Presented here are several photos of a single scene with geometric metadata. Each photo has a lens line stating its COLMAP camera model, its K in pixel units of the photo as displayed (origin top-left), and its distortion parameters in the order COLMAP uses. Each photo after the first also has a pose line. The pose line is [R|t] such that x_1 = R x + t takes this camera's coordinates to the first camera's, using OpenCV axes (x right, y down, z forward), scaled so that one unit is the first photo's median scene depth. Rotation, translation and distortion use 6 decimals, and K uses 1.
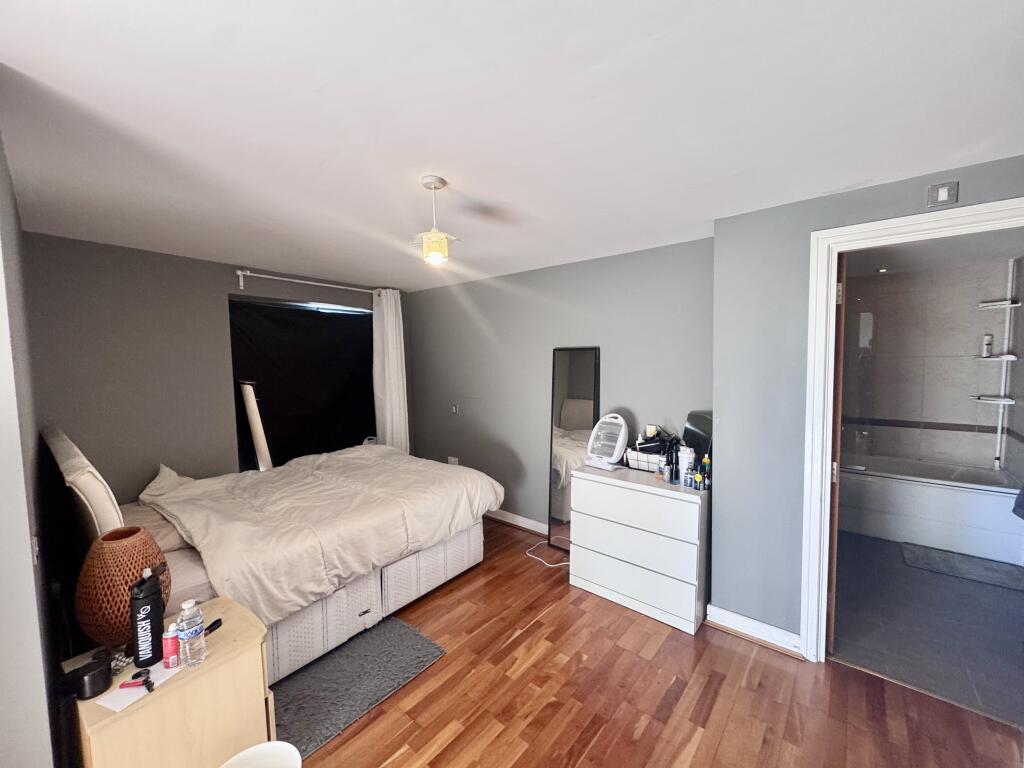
lens RADIAL K [[408.3, 0, 513.0], [0, 408.3, 382.6], [0, 0, 1]] dist [0.000286, 0.000057]
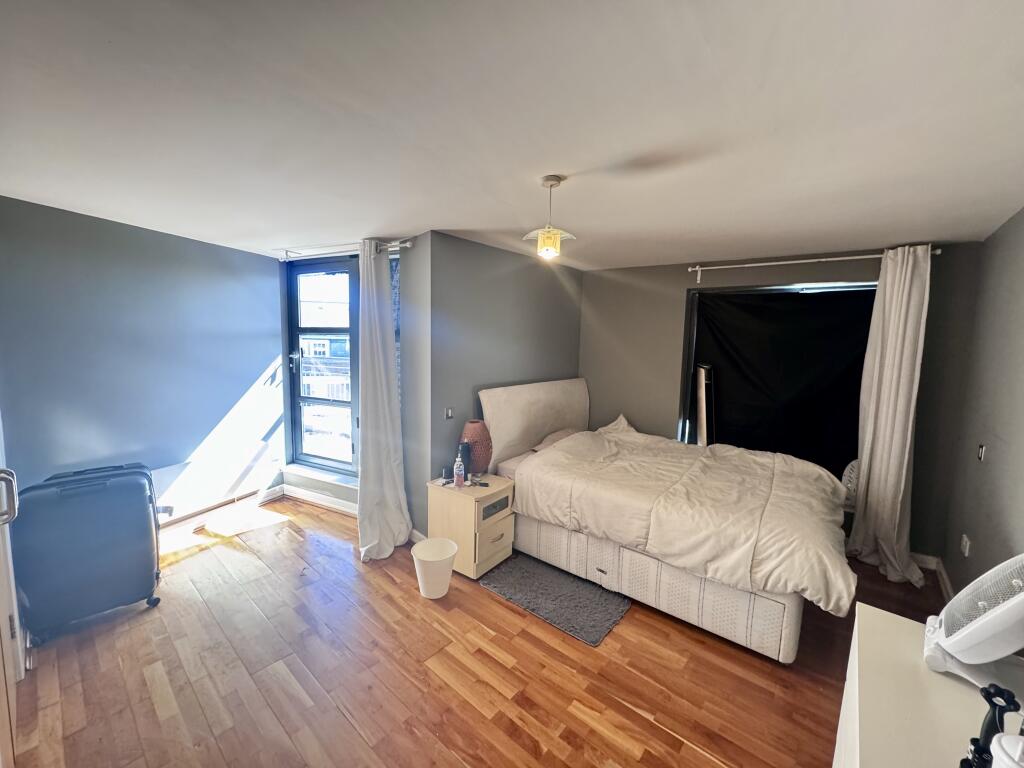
lens RADIAL K [[408.3, 0, 513.0], [0, 408.3, 382.6], [0, 0, 1]] dist [0.000286, 0.000057]
pose [[-0.001073, 0.123790, -0.992308, 0.692073], [-0.085108, 0.988697, 0.123432, -0.071869], [0.996371, 0.084585, 0.009475, 0.694848]]
